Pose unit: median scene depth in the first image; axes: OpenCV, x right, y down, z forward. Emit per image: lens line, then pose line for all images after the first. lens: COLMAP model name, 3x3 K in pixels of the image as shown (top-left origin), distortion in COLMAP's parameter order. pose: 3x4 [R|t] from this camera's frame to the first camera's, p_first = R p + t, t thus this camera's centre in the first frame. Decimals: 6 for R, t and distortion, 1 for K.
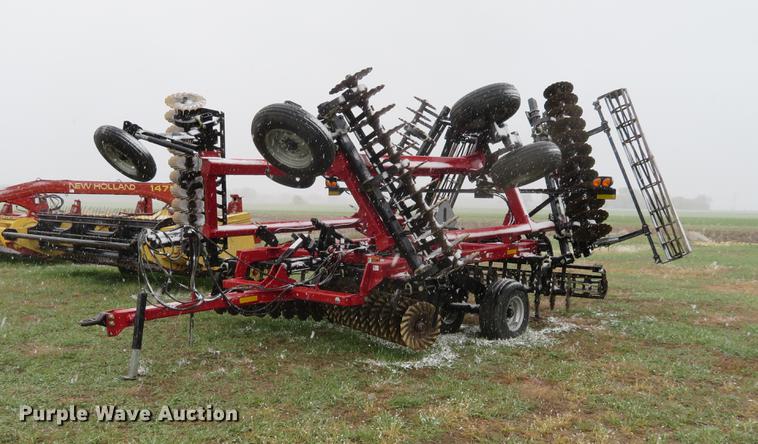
lens RADIAL K [[728.9, 0, 382.1], [0, 728.9, 271.5], [0, 0, 1]] dist [-0.003426, -0.004058]
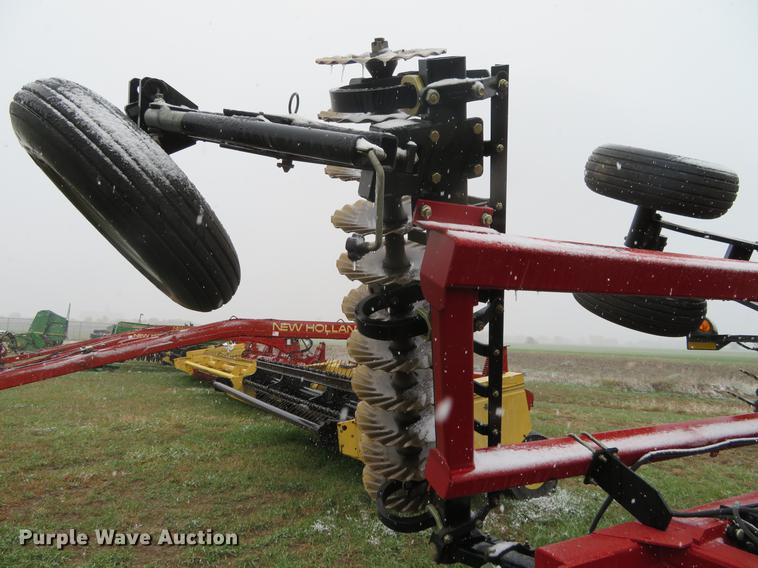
lens RADIAL K [[539.2, 0, 379.0], [0, 539.2, 284.0], [0, 0, 1]] dist [-0.005366, 0.005404]
pose [[0.926418, -0.021000, -0.375910, -0.177989], [-0.054356, 0.980523, -0.188735, -0.090871], [0.372552, 0.195281, 0.907232, 0.773821]]
